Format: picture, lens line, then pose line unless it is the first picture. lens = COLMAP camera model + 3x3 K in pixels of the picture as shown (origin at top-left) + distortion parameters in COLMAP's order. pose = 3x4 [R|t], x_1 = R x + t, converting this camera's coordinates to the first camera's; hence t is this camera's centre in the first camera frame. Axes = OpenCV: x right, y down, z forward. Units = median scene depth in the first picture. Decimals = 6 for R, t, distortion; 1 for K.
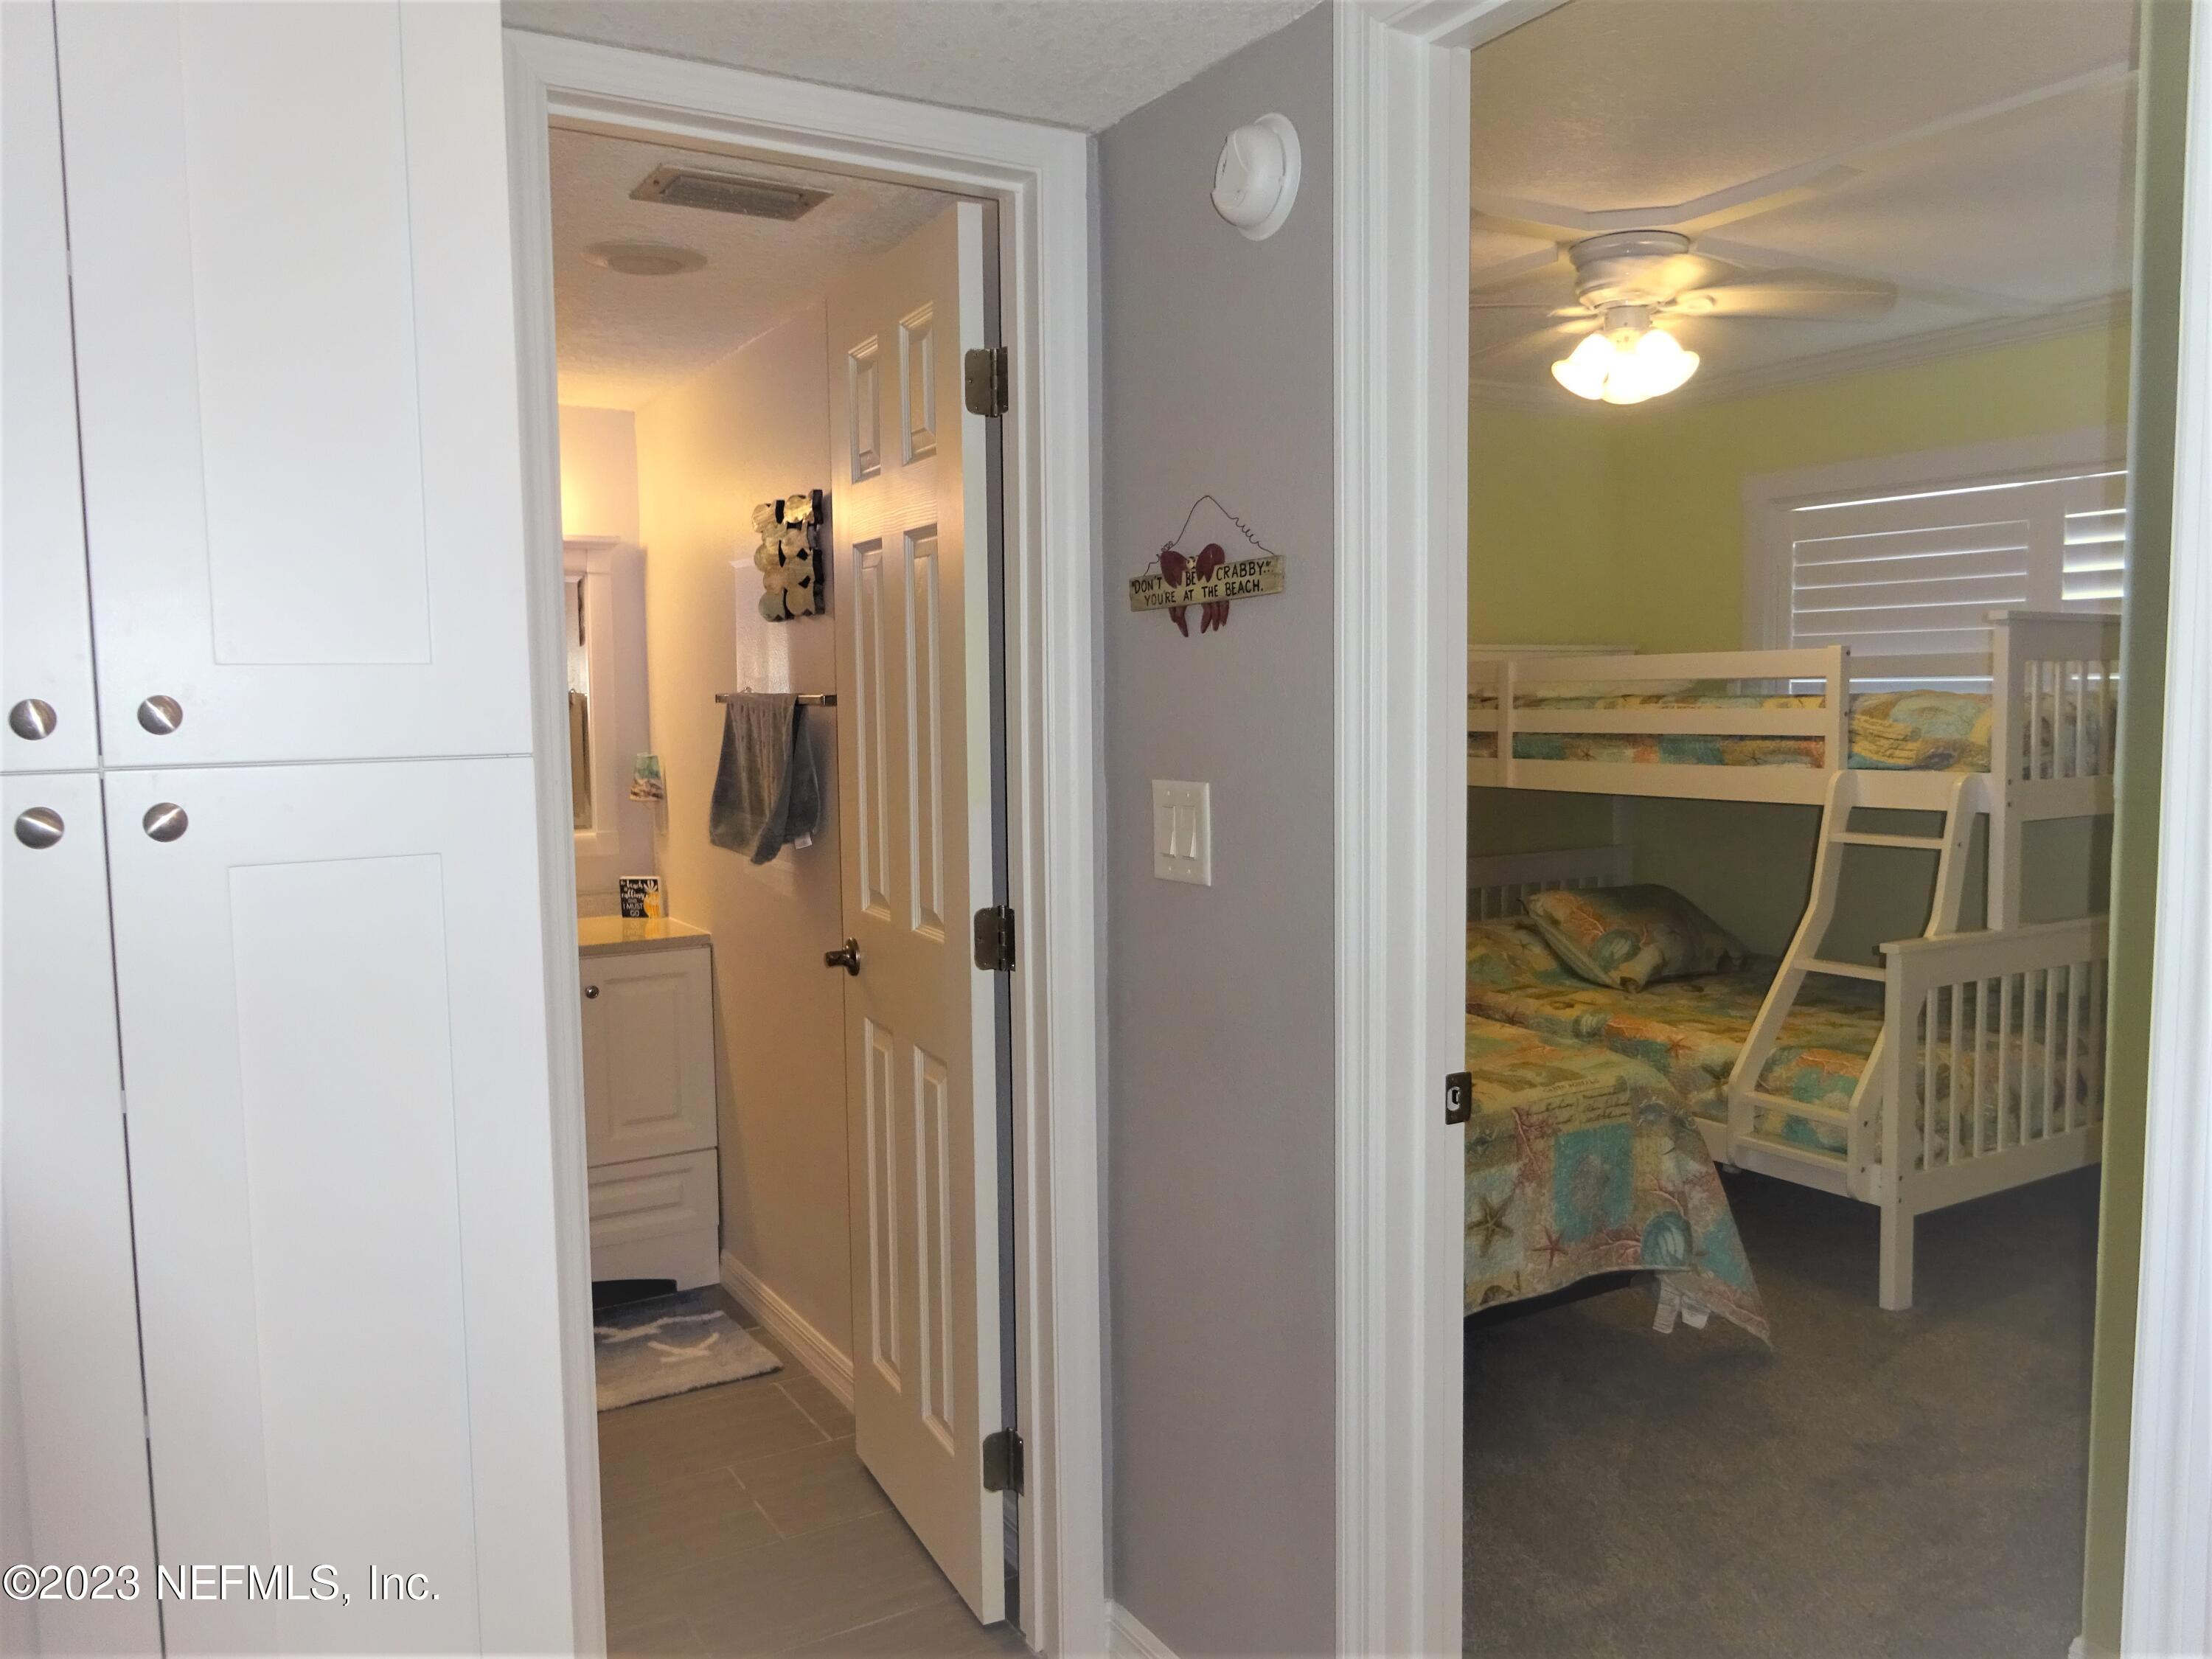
lens RADIAL K [[1627.8, 0, 1106.7], [0, 1627.8, 829.2], [0, 0, 1]] dist [0.000931, -0.006300]
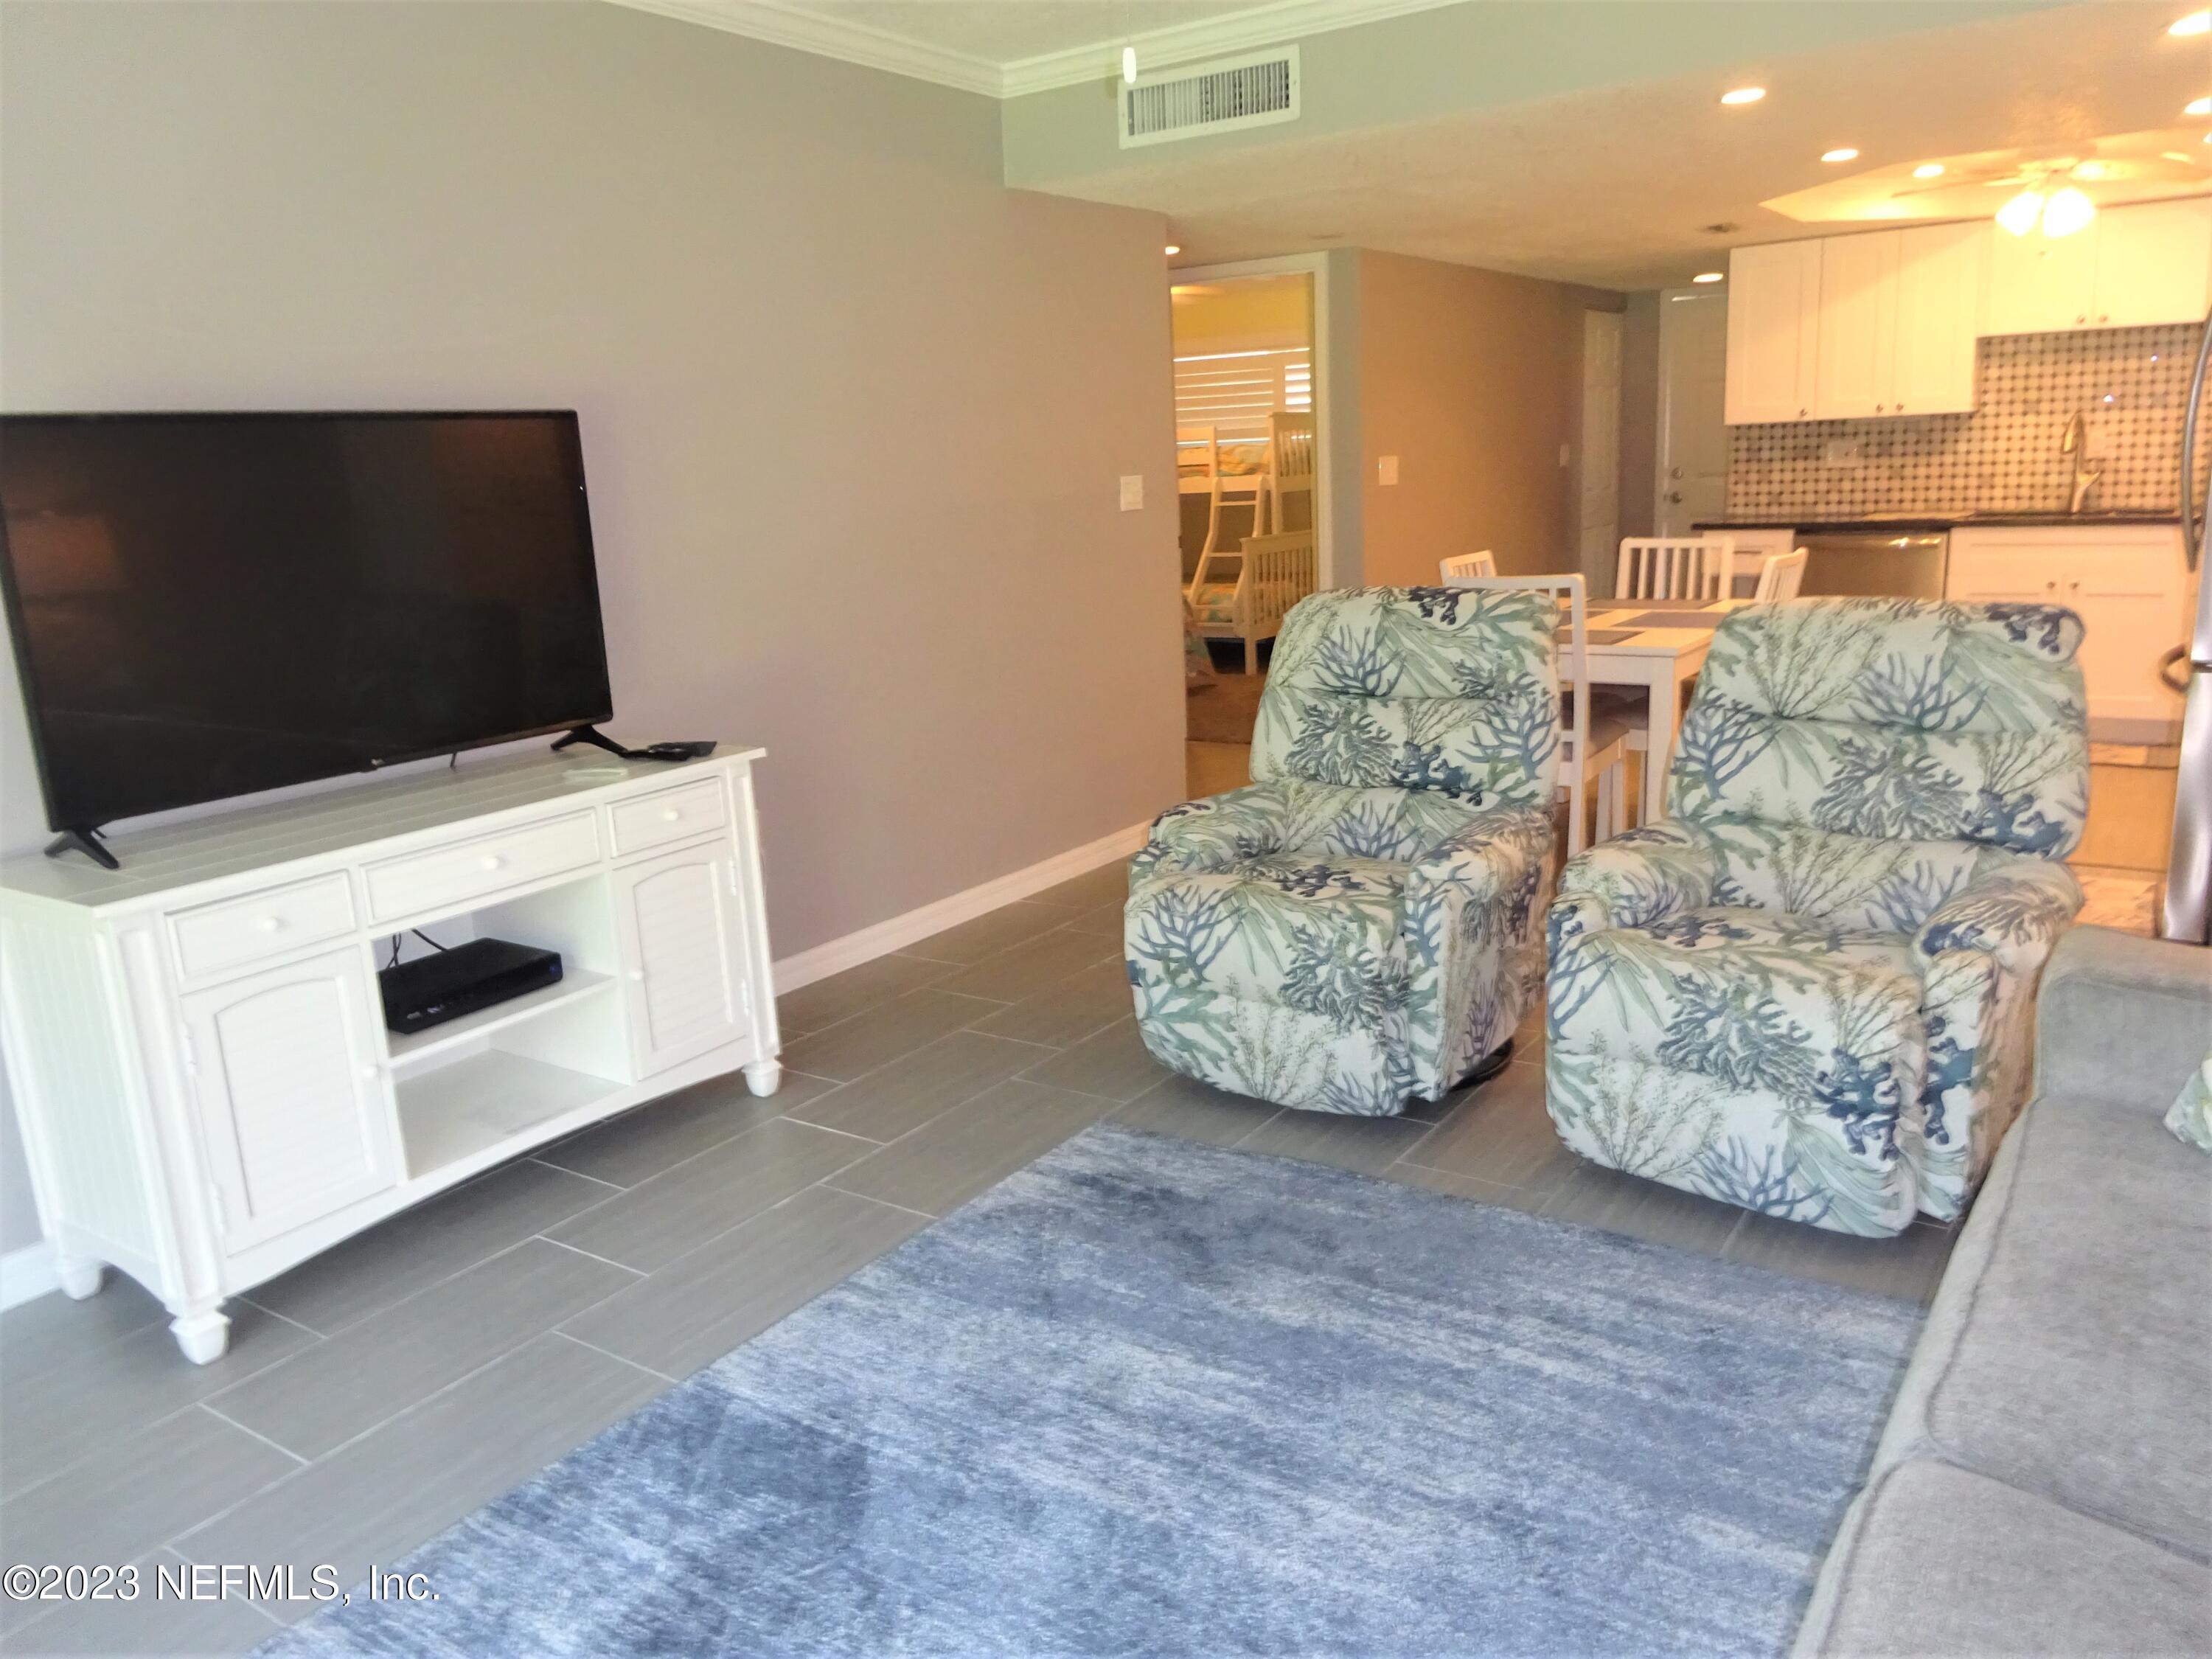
lens RADIAL K [[1627.8, 0, 1108.0], [0, 1627.8, 829.8], [0, 0, 1]] dist [0.000931, -0.006300]
pose [[0.906199, -0.125620, 0.403760, -0.793973], [0.074119, 0.987258, 0.140809, 0.136437], [-0.416304, -0.097675, 0.903964, -1.271795]]
